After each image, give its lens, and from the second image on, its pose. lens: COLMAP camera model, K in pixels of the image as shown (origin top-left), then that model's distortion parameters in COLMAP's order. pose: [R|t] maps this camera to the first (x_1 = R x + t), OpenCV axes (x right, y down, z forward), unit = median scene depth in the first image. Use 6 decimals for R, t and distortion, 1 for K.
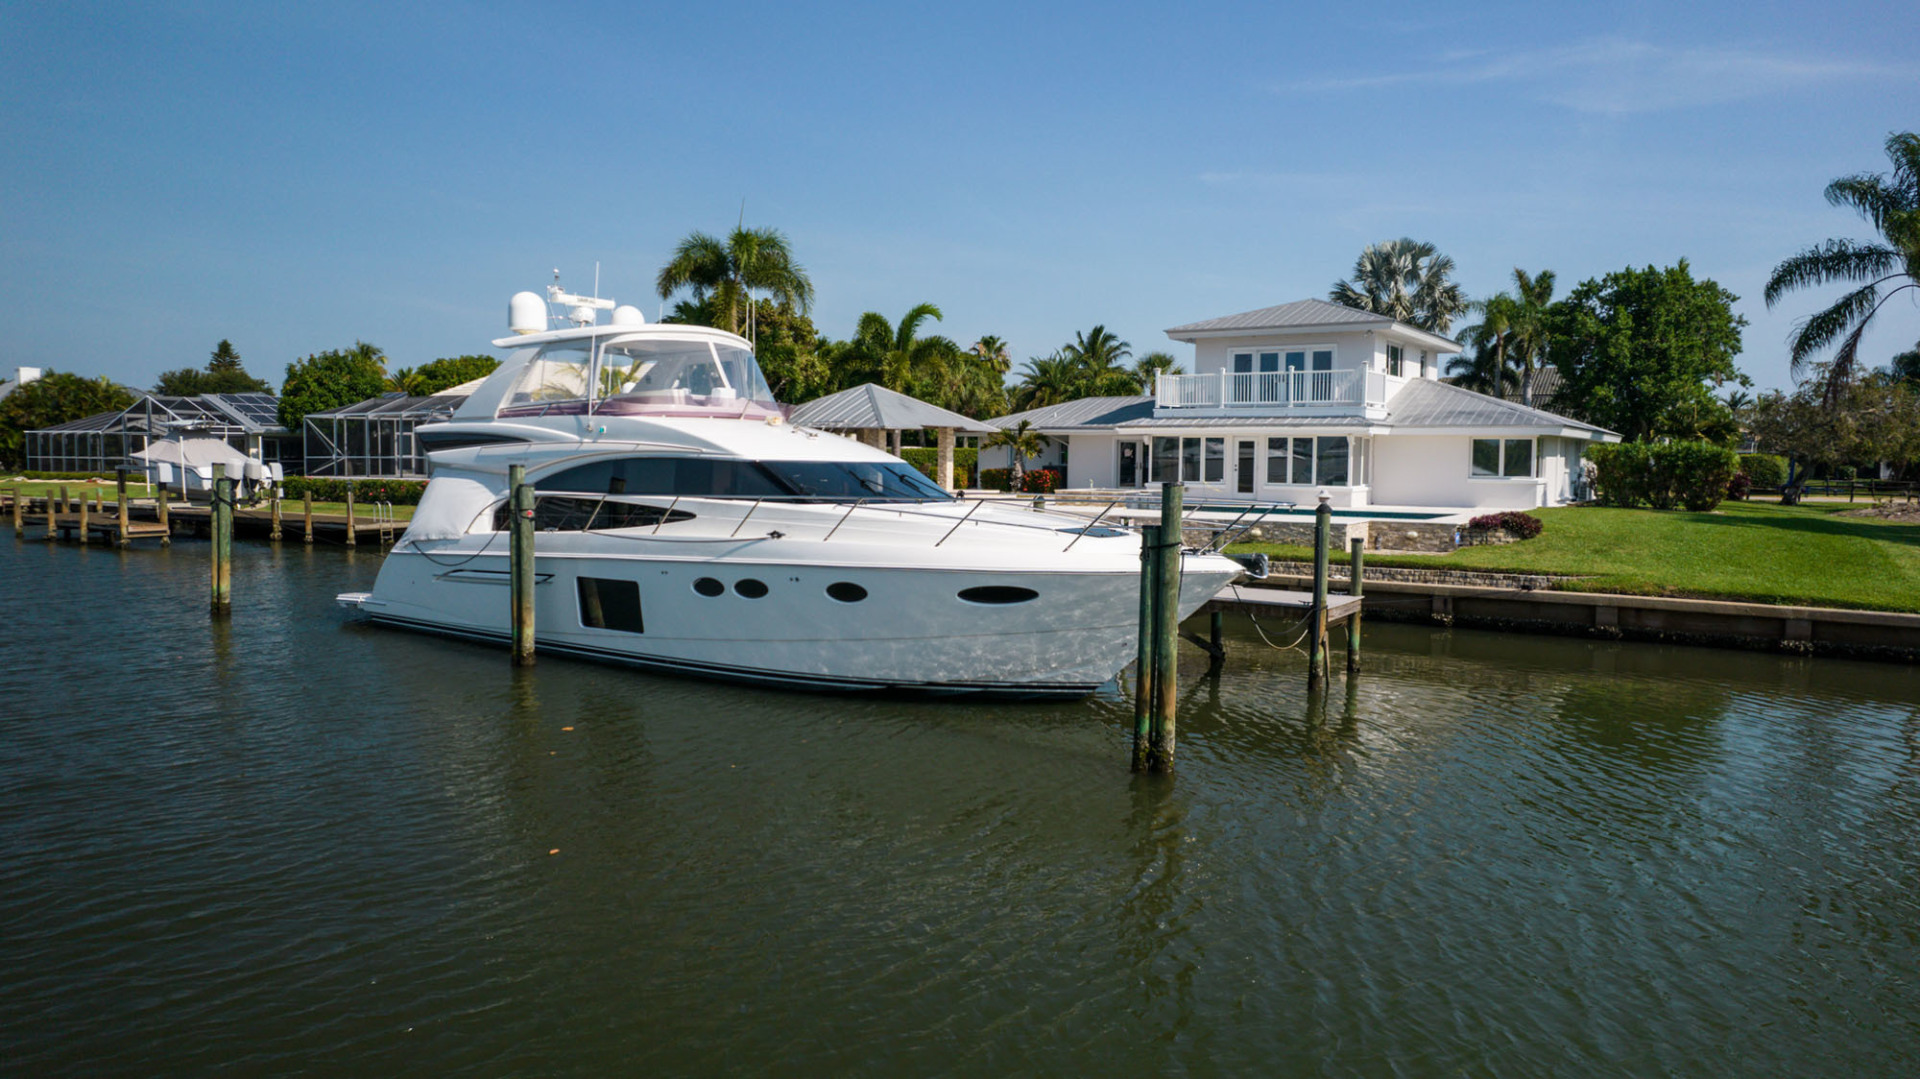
lens RADIAL K [[1229.4, 0, 996.9], [0, 1229.4, 541.1], [0, 0, 1]] dist [-0.003893, 0.001832]
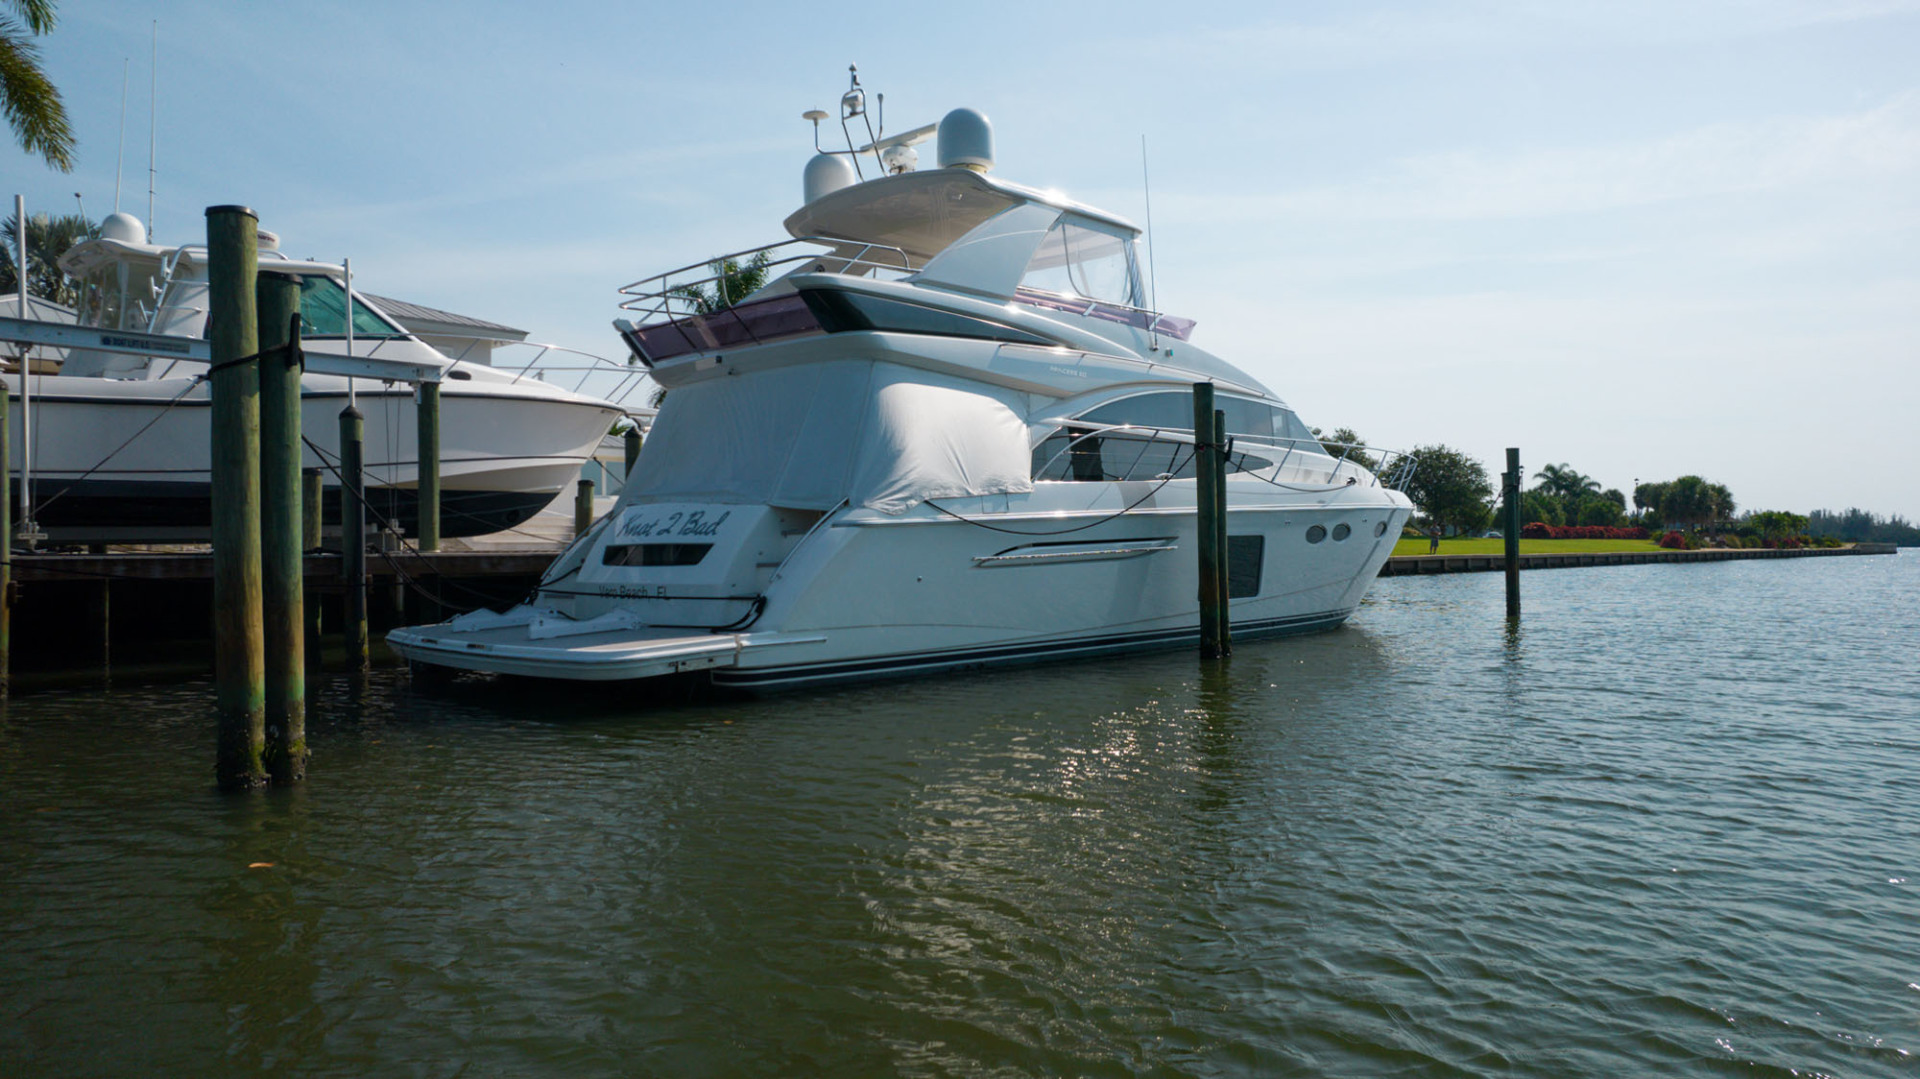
lens RADIAL K [[1229.4, 0, 996.9], [0, 1229.4, 541.1], [0, 0, 1]] dist [-0.003893, 0.001832]
pose [[0.100481, -0.002550, 0.994936, -1.024129], [0.077722, 0.996961, -0.005294, 0.023358], [-0.991899, 0.077861, 0.100373, 0.955742]]
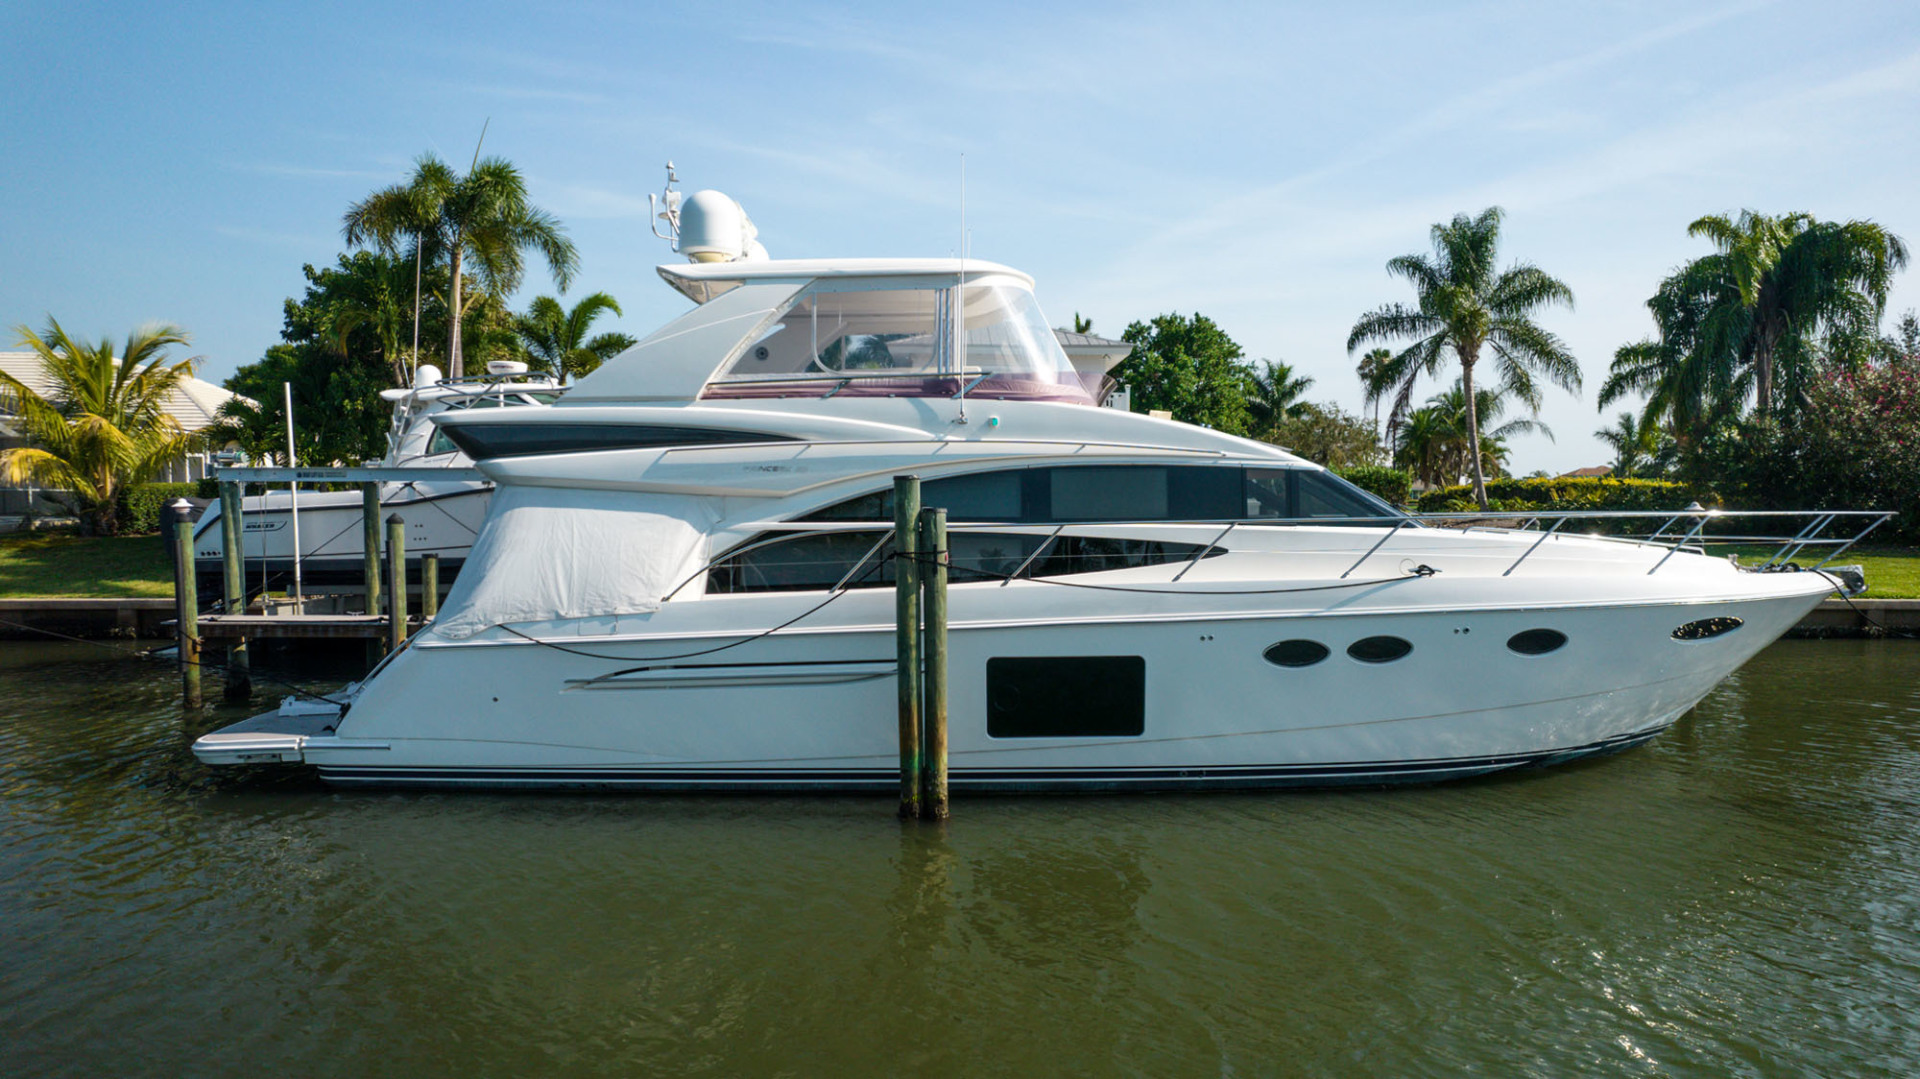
lens RADIAL K [[1229.4, 0, 996.9], [0, 1229.4, 541.1], [0, 0, 1]] dist [-0.003893, 0.001832]
pose [[0.805091, -0.027326, 0.592522, -0.638832], [0.046394, 0.998779, -0.016977, -0.017324], [-0.591335, 0.041157, 0.805375, 0.454257]]
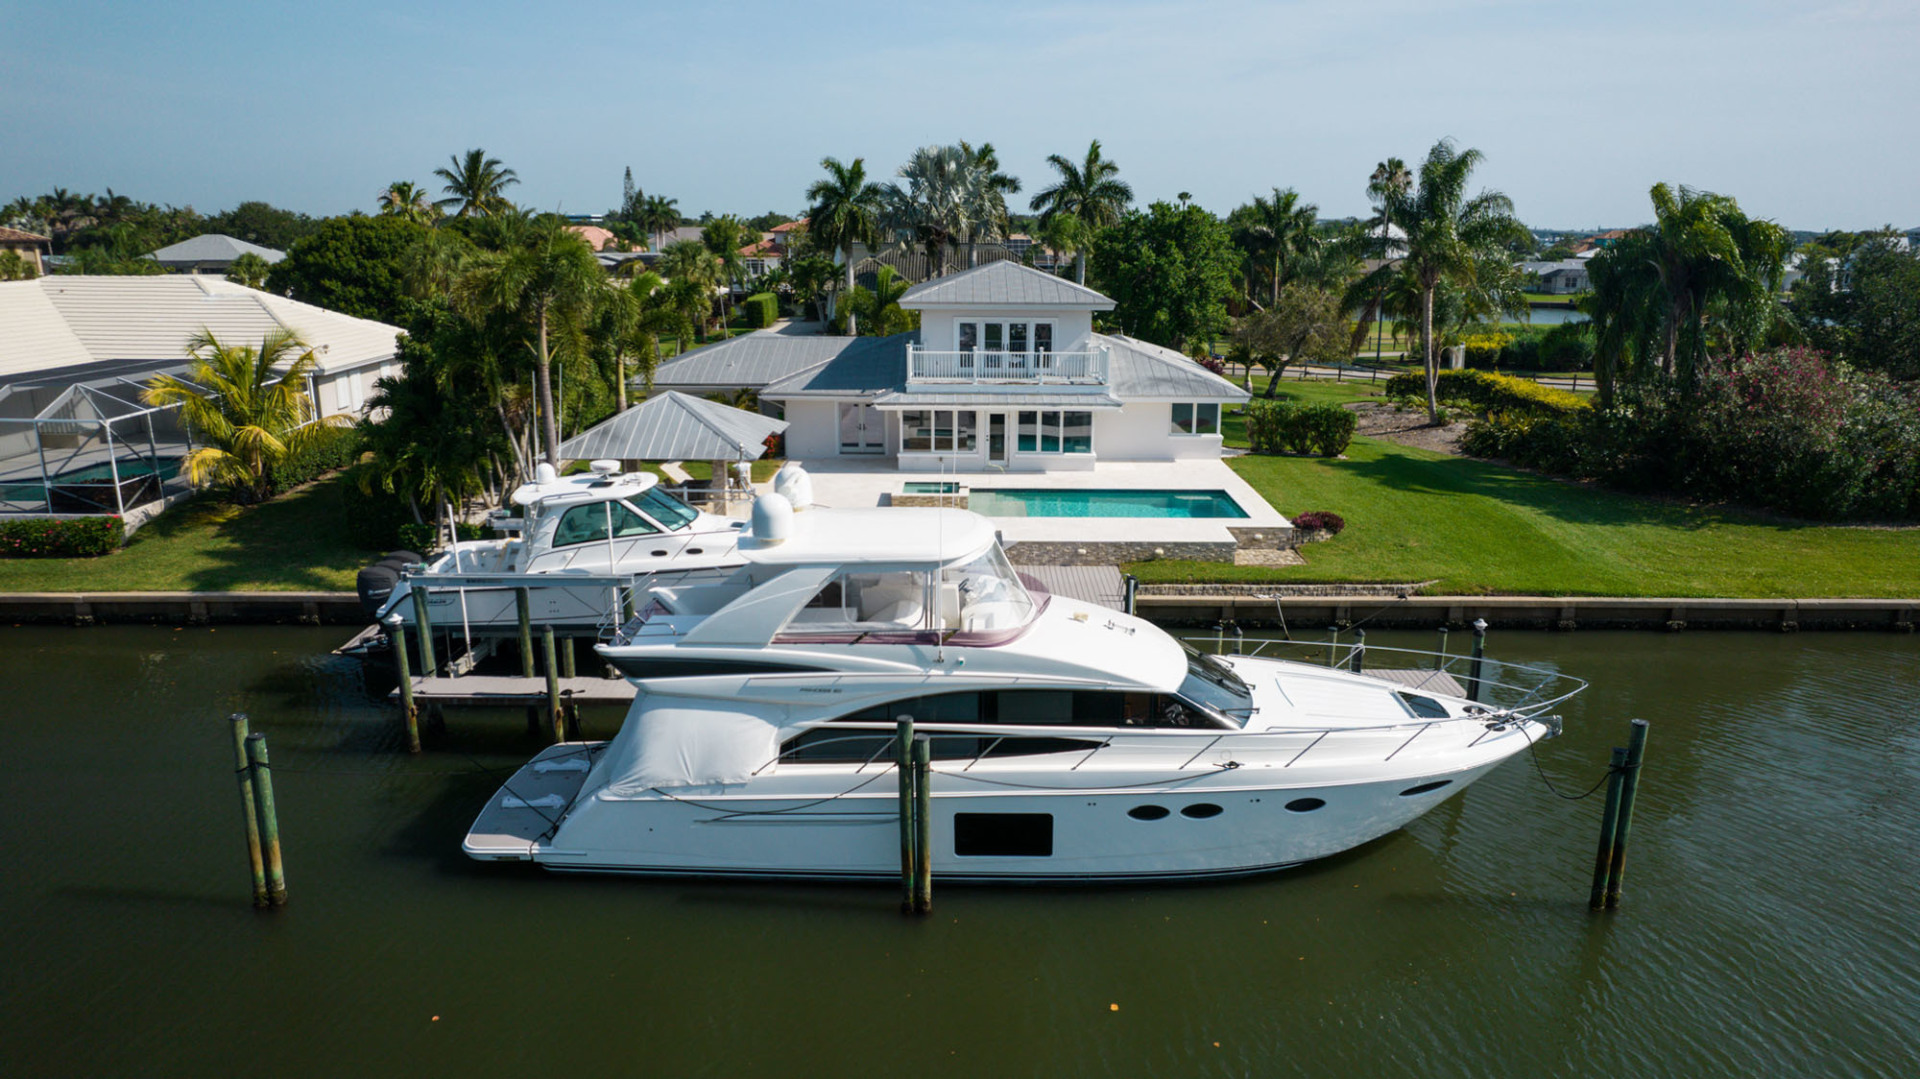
lens RADIAL K [[1257.1, 0, 982.7], [0, 1257.1, 539.6], [0, 0, 1]] dist [-0.028772, 0.000021]
pose [[0.820306, -0.144987, 0.553242, -0.774373], [0.036245, 0.978568, 0.202710, -0.354295], [-0.570775, -0.146232, 0.807981, 0.186307]]
